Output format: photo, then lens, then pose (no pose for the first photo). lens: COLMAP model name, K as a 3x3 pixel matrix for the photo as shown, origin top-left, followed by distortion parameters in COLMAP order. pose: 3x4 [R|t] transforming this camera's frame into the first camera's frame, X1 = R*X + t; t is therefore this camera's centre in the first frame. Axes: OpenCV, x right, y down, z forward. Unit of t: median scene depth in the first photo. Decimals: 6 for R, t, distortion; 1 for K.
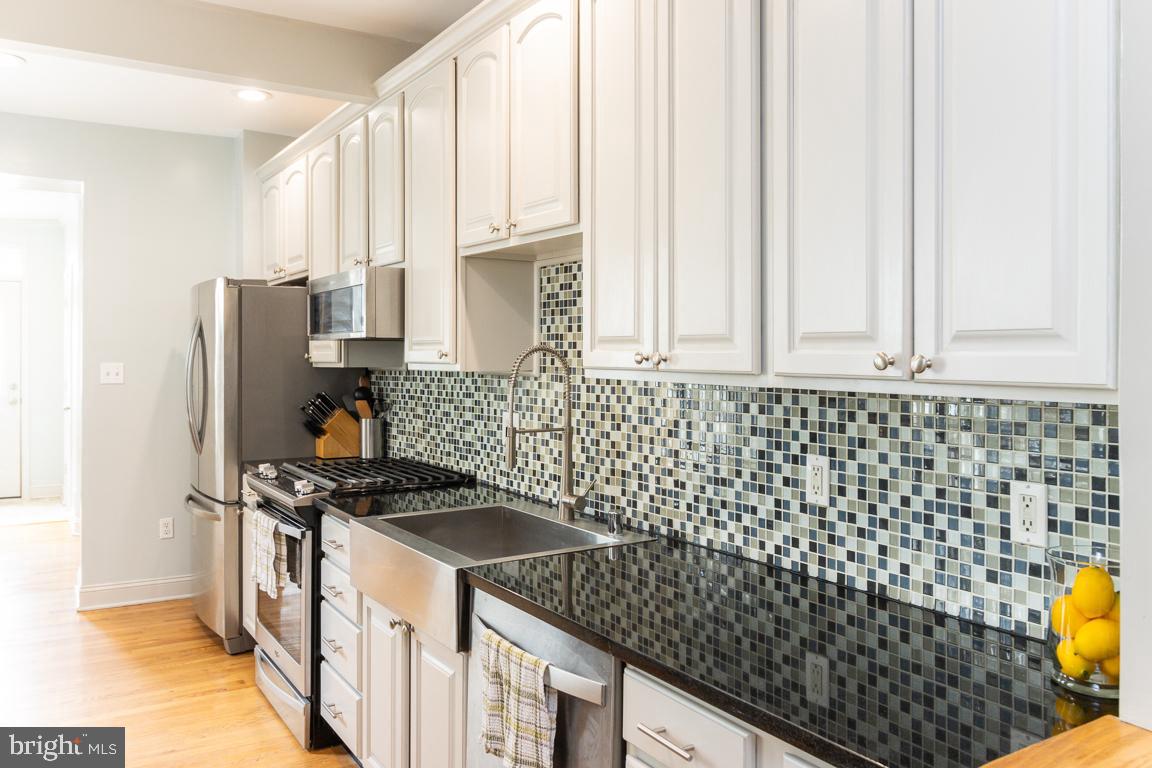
lens RADIAL K [[925.7, 0, 575.0], [0, 925.7, 356.6], [0, 0, 1]] dist [0.007063, -0.000754]
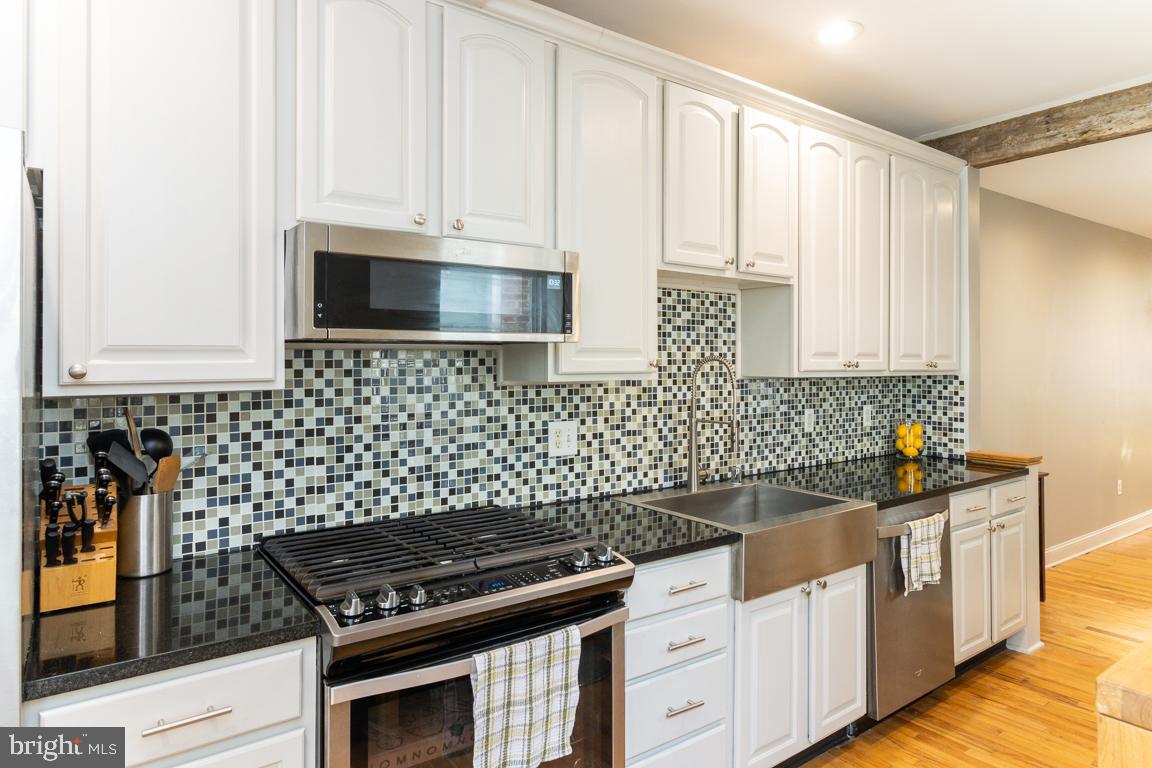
lens RADIAL K [[685.3, 0, 574.9], [0, 685.3, 351.5], [0, 0, 1]] dist [0.003270, 0.000287]
pose [[-0.080843, 0.008323, 0.996692, -0.997855], [0.000576, 0.999965, -0.008304, -0.010315], [-0.996727, -0.000097, -0.080845, 1.305290]]
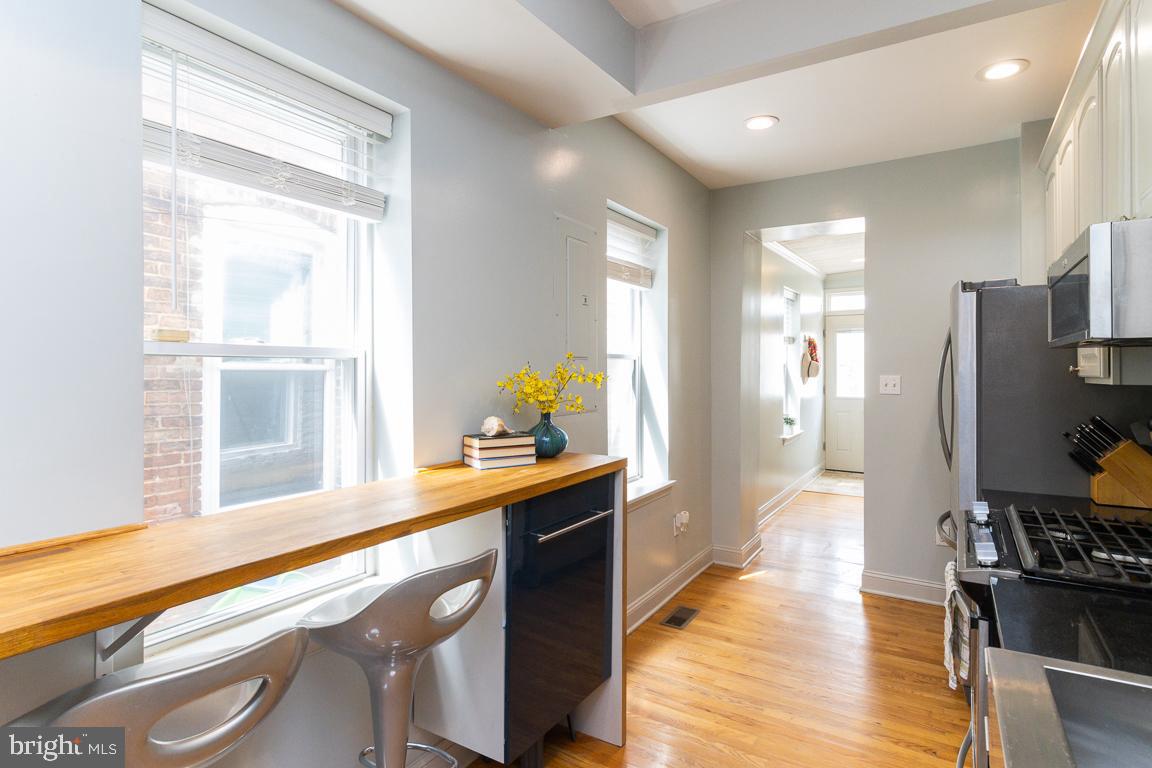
lens RADIAL K [[617.5, 0, 570.5], [0, 617.5, 365.9], [0, 0, 1]] dist [-0.000467, -0.000907]
pose [[0.440742, -0.004517, -0.897622, -0.009831], [-0.001383, 0.999983, -0.005711, 0.000388], [0.897633, 0.003758, 0.440728, 0.623366]]
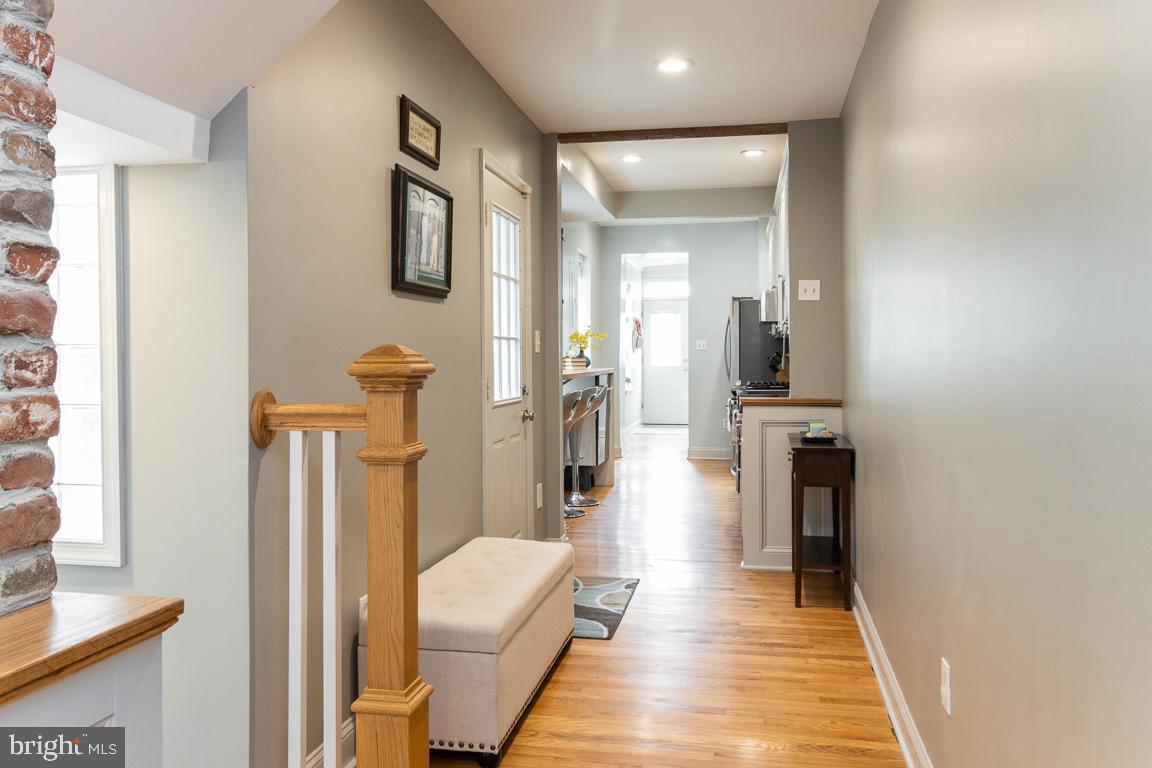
lens RADIAL K [[925.7, 0, 575.0], [0, 925.7, 356.6], [0, 0, 1]] dist [0.007063, -0.000754]
pose [[0.744453, -0.005535, -0.667652, 1.238127], [0.004708, 0.999984, -0.003041, 0.090778], [0.667658, -0.000880, 0.744468, -1.333389]]
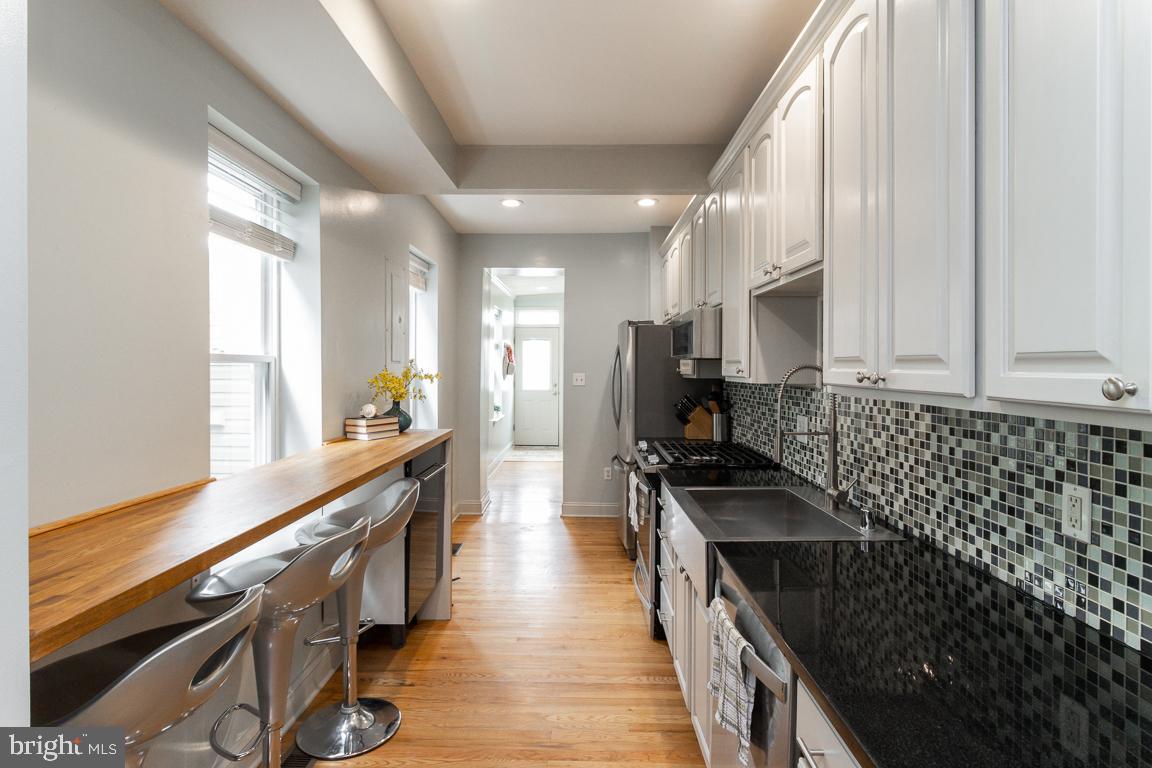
lens RADIAL K [[576.6, 0, 570.3], [0, 576.6, 371.3], [0, 0, 1]] dist [-0.000239, -0.000758]
pose [[0.839092, 0.005610, -0.543961, 0.118270], [-0.002855, 0.999978, 0.005908, -0.006478], [0.543982, -0.003405, 0.839090, 0.194607]]
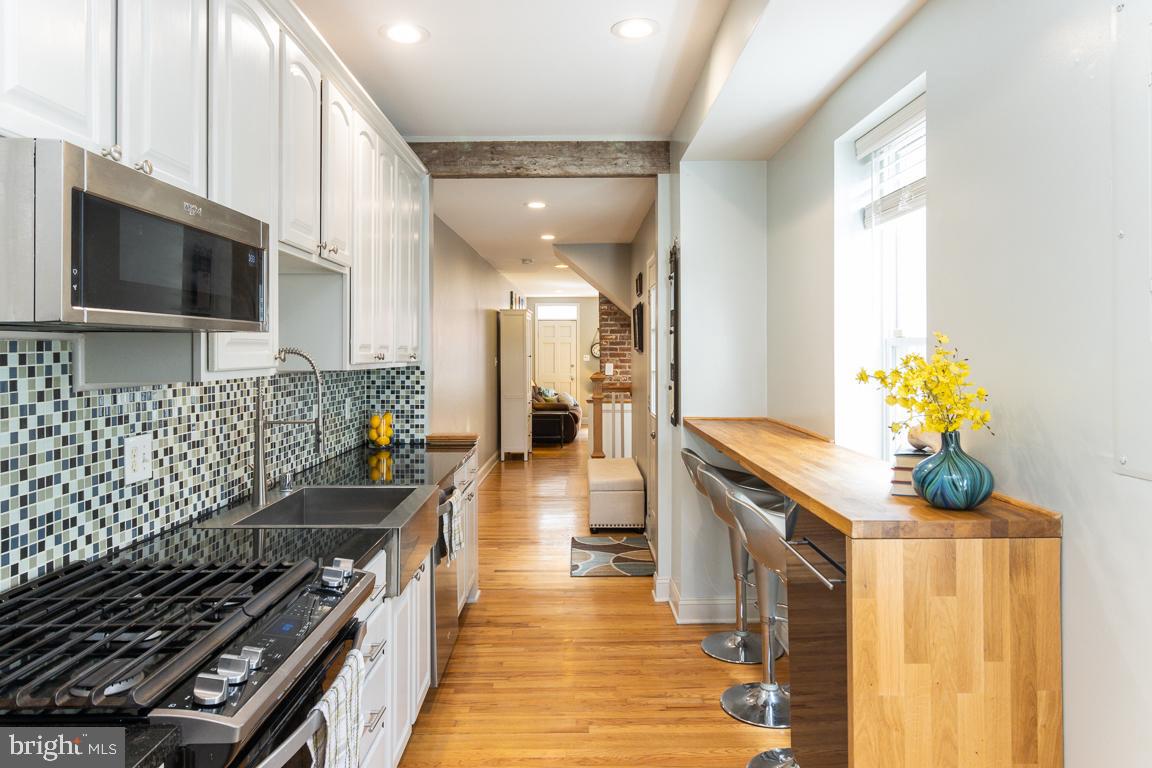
lens RADIAL K [[778.1, 0, 576.1], [0, 778.1, 346.7], [0, 0, 1]] dist [0.002977, 0.000055]
pose [[-0.853483, 0.002614, 0.521114, -0.866178], [0.001941, 0.999996, -0.001836, -0.011603], [-0.521117, -0.000556, -0.853485, 1.683849]]
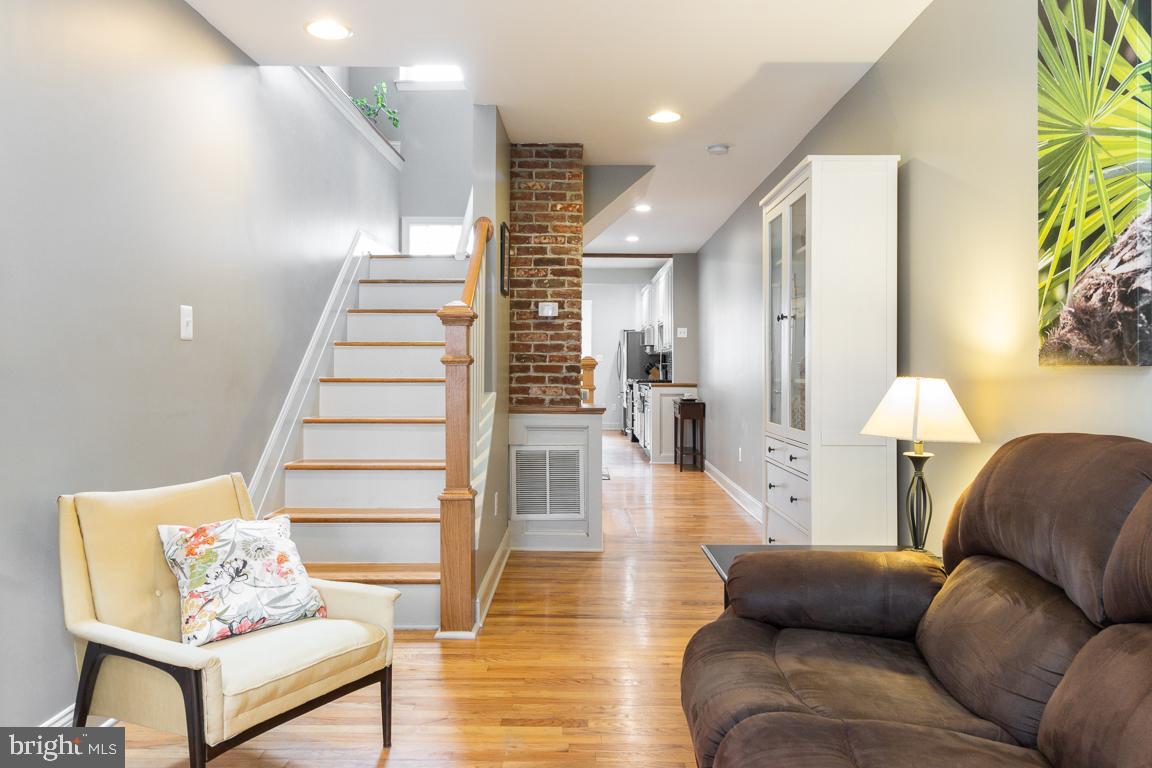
lens RADIAL K [[826.3, 0, 576.3], [0, 826.3, 361.9], [0, 0, 1]] dist [0.000839, 0.000099]
pose [[0.850279, -0.004584, -0.526313, 1.826958], [-0.001021, 0.999946, -0.010359, 0.117199], [0.526332, 0.009346, 0.850228, -2.889951]]
